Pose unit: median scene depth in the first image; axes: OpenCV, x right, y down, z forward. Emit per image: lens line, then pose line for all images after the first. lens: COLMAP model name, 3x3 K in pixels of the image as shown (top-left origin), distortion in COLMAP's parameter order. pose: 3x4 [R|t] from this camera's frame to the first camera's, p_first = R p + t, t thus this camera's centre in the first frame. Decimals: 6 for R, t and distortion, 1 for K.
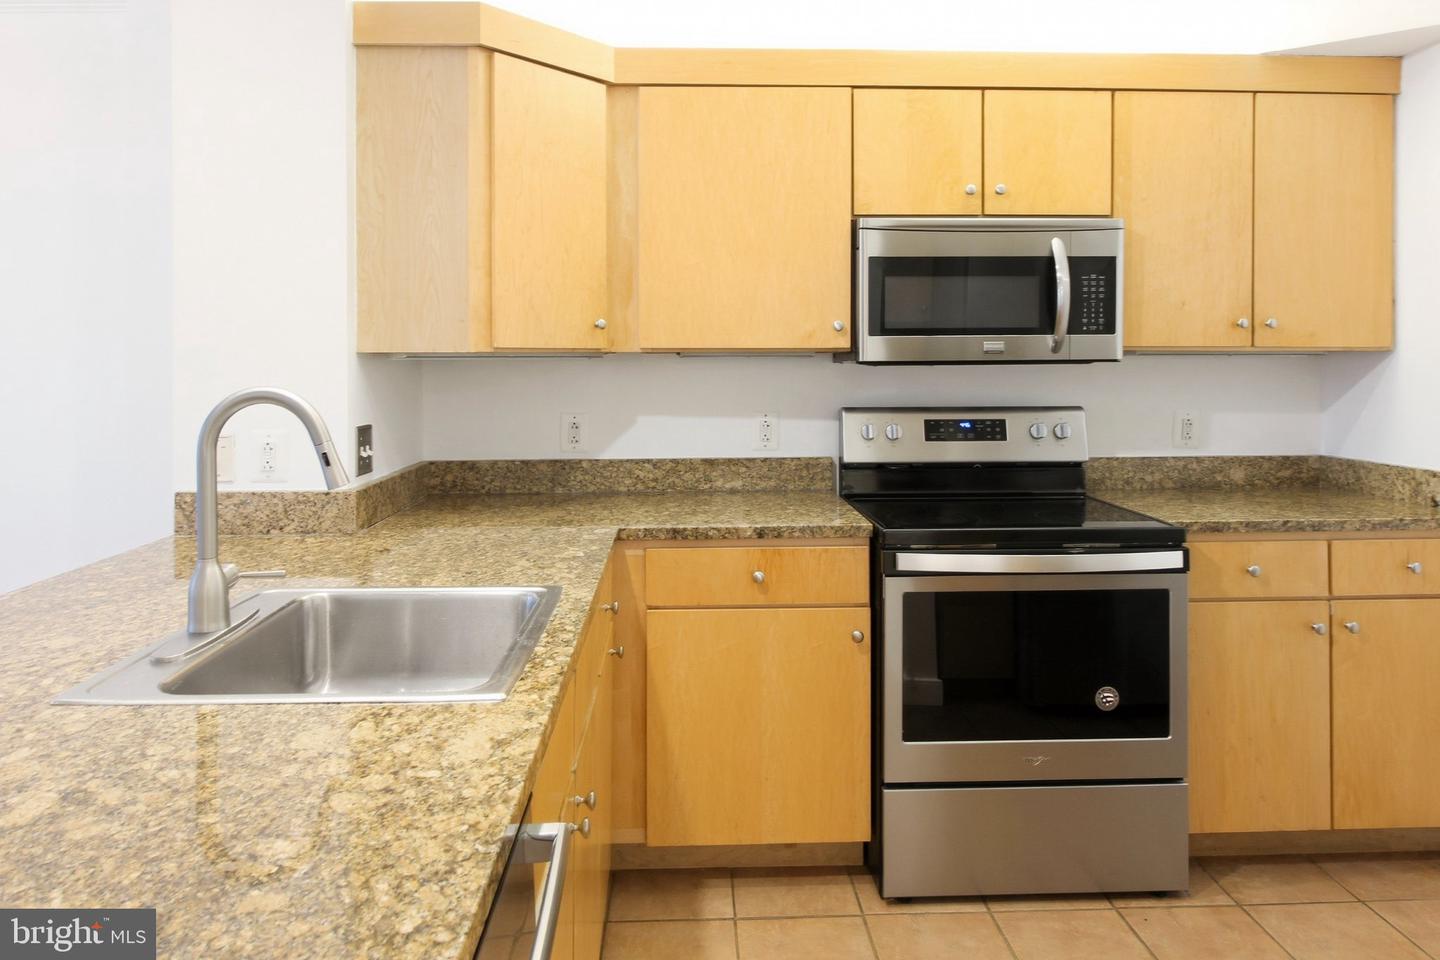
lens RADIAL K [[907.5, 0, 709.4], [0, 907.5, 364.9], [0, 0, 1]] dist [0.003005, -0.008970]
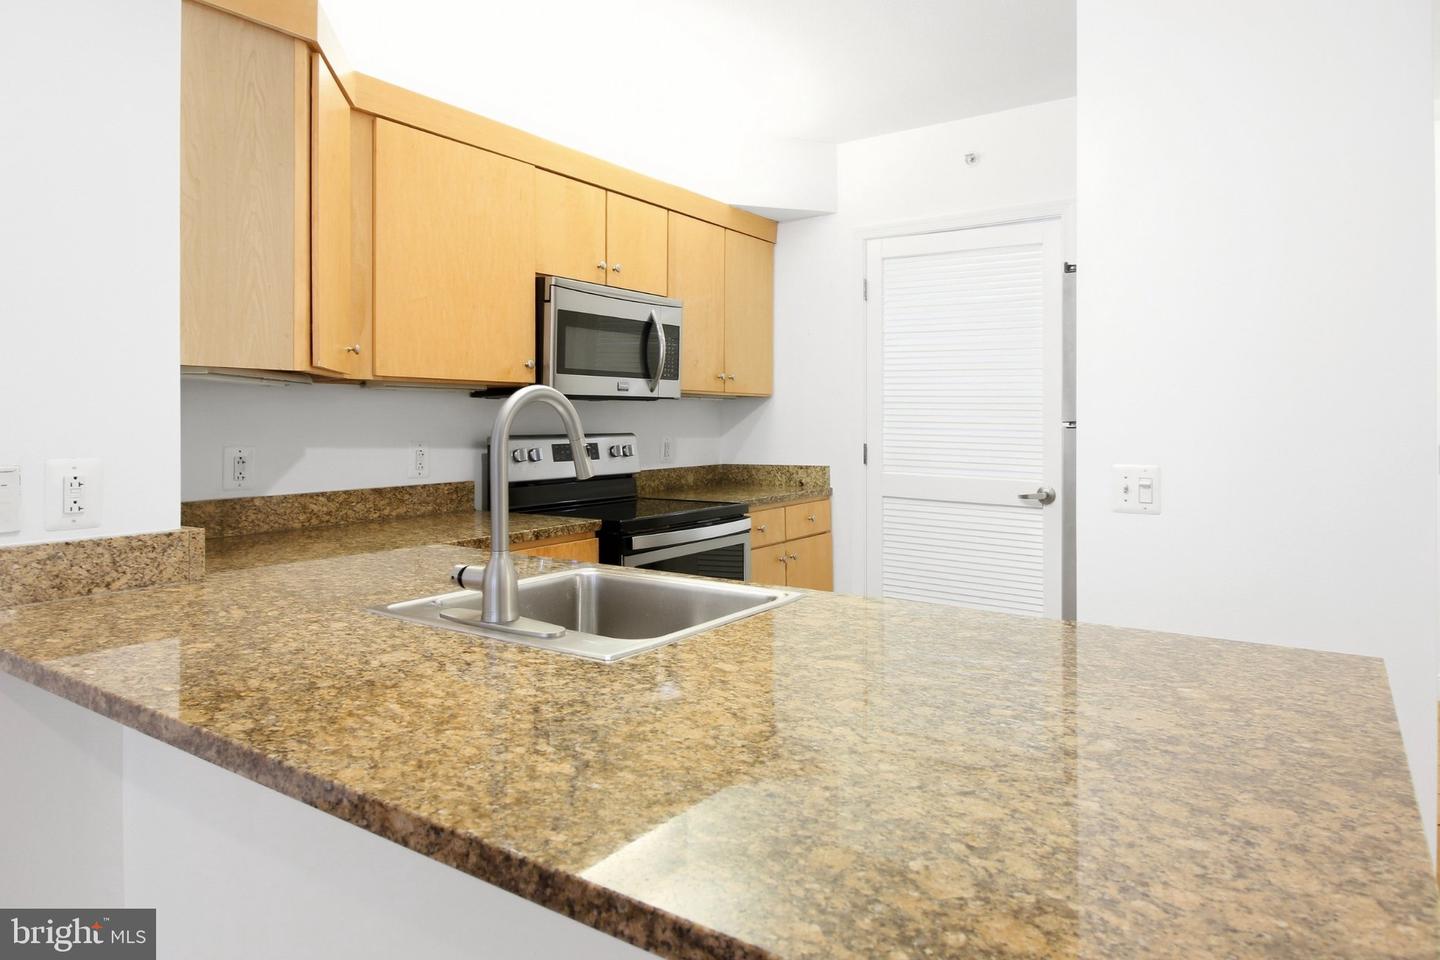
lens RADIAL K [[907.5, 0, 720.3], [0, 907.5, 429.7], [0, 0, 1]] dist [0.003005, -0.008970]
pose [[0.586654, -0.005603, 0.809818, -0.664318], [0.003313, 0.999984, 0.004519, 0.037886], [-0.809831, 0.000031, 0.586663, 0.098575]]
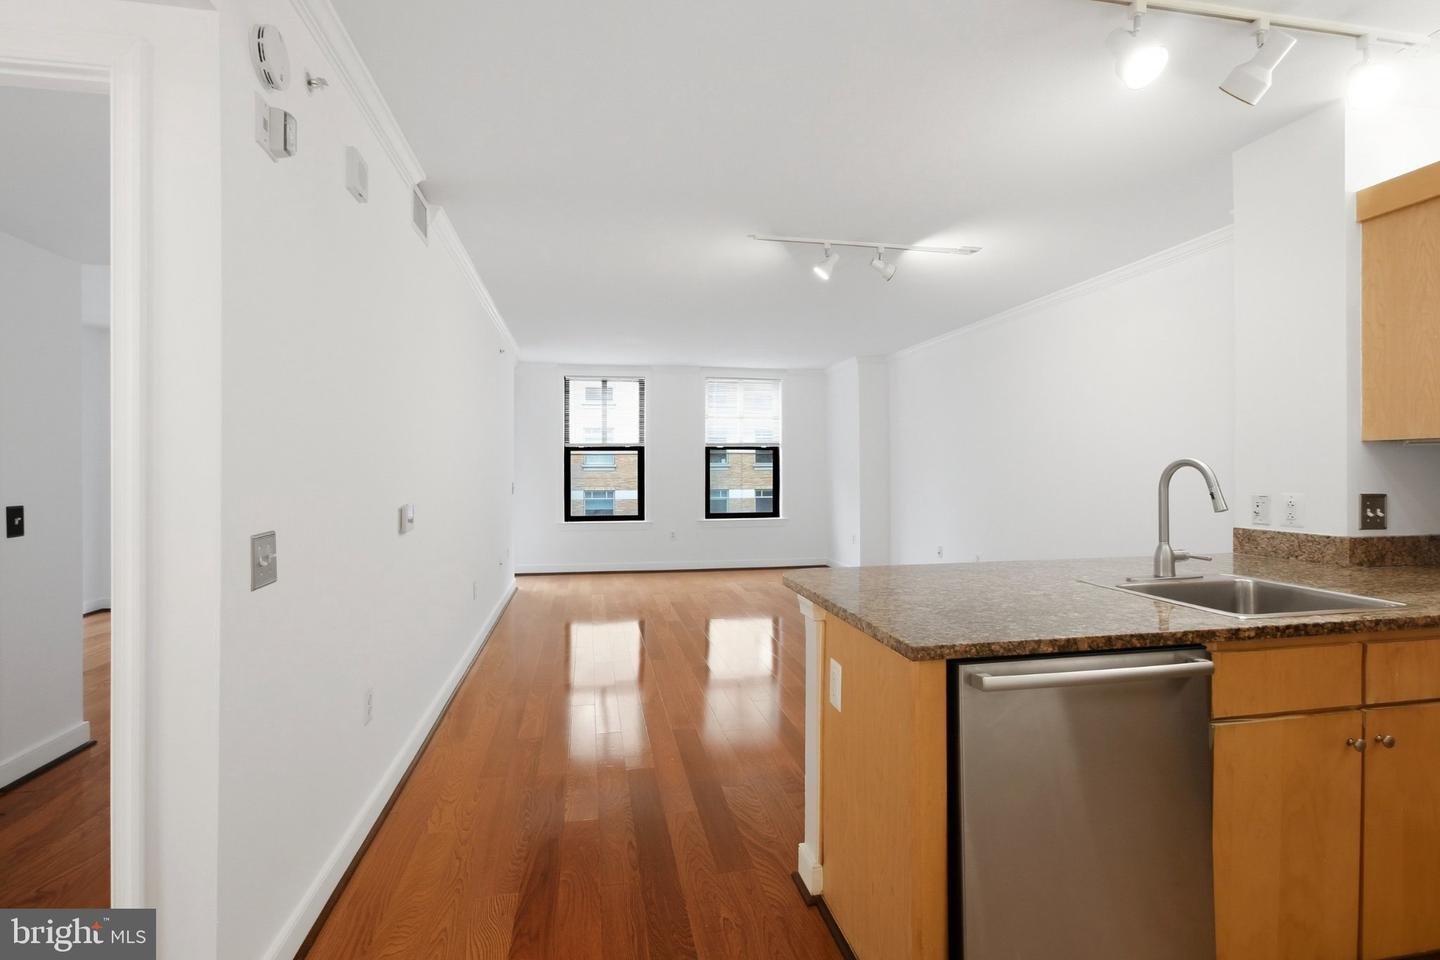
lens RADIAL K [[682.4, 0, 717.3], [0, 682.4, 472.6], [0, 0, 1]] dist [-0.005338, 0.000302]
pose [[0.154761, 0.007620, -0.987923, 0.430742], [-0.000127, 0.999970, 0.007692, 0.024052], [0.987952, -0.001065, 0.154757, -0.124456]]
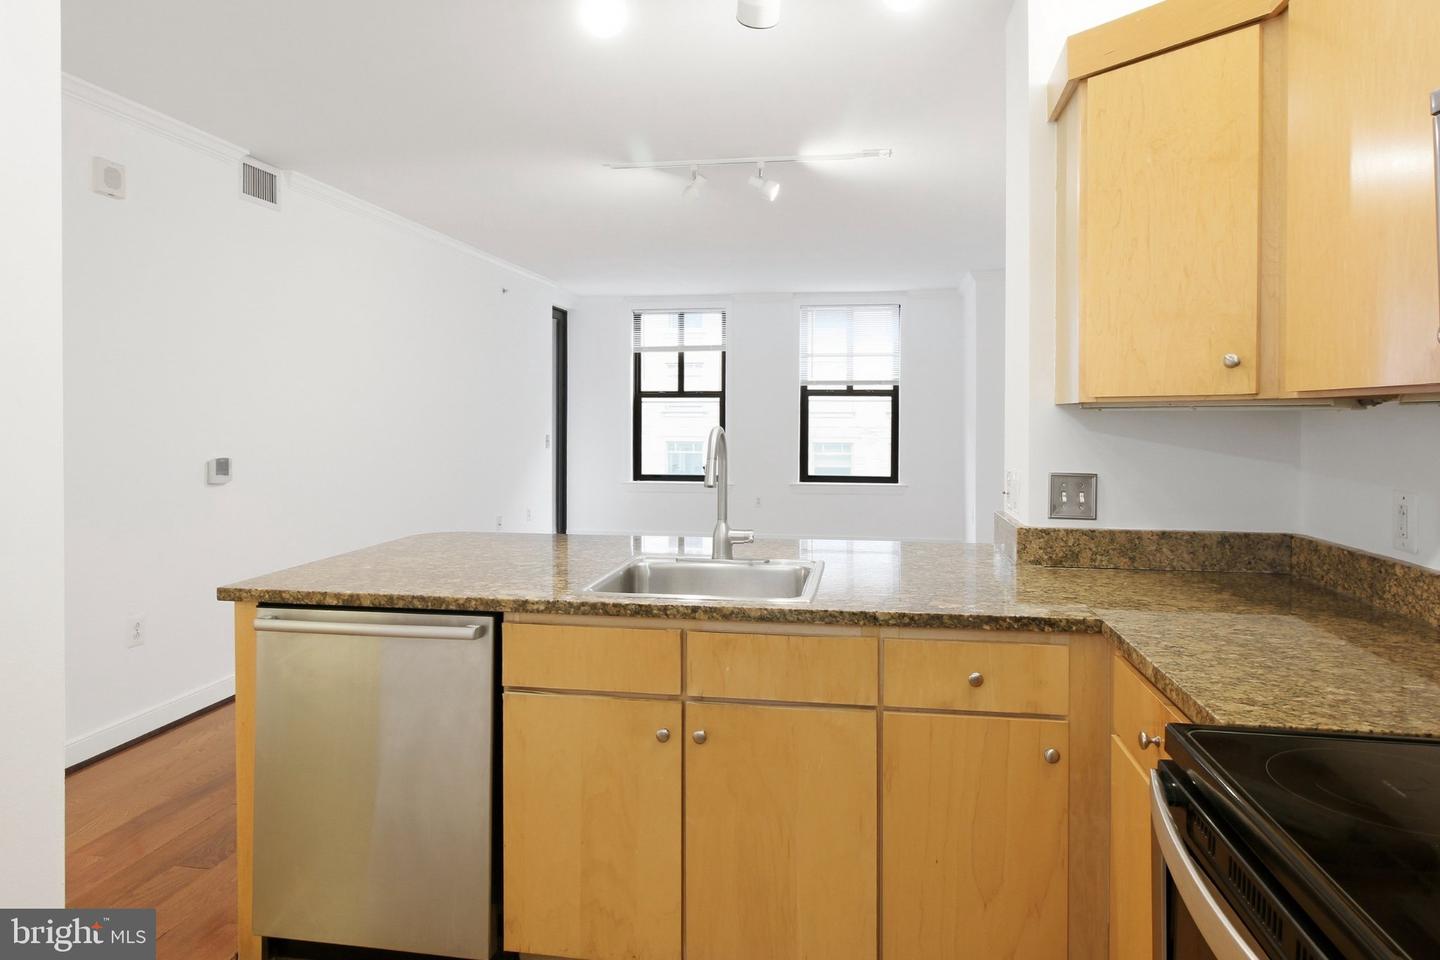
lens RADIAL K [[907.5, 0, 708.1], [0, 907.5, 429.3], [0, 0, 1]] dist [0.003005, -0.008970]
pose [[-0.205658, 0.019263, -0.978434, 0.660037], [-0.004261, 0.999779, 0.020579, -0.003590], [0.978615, 0.008402, -0.205531, 0.716287]]
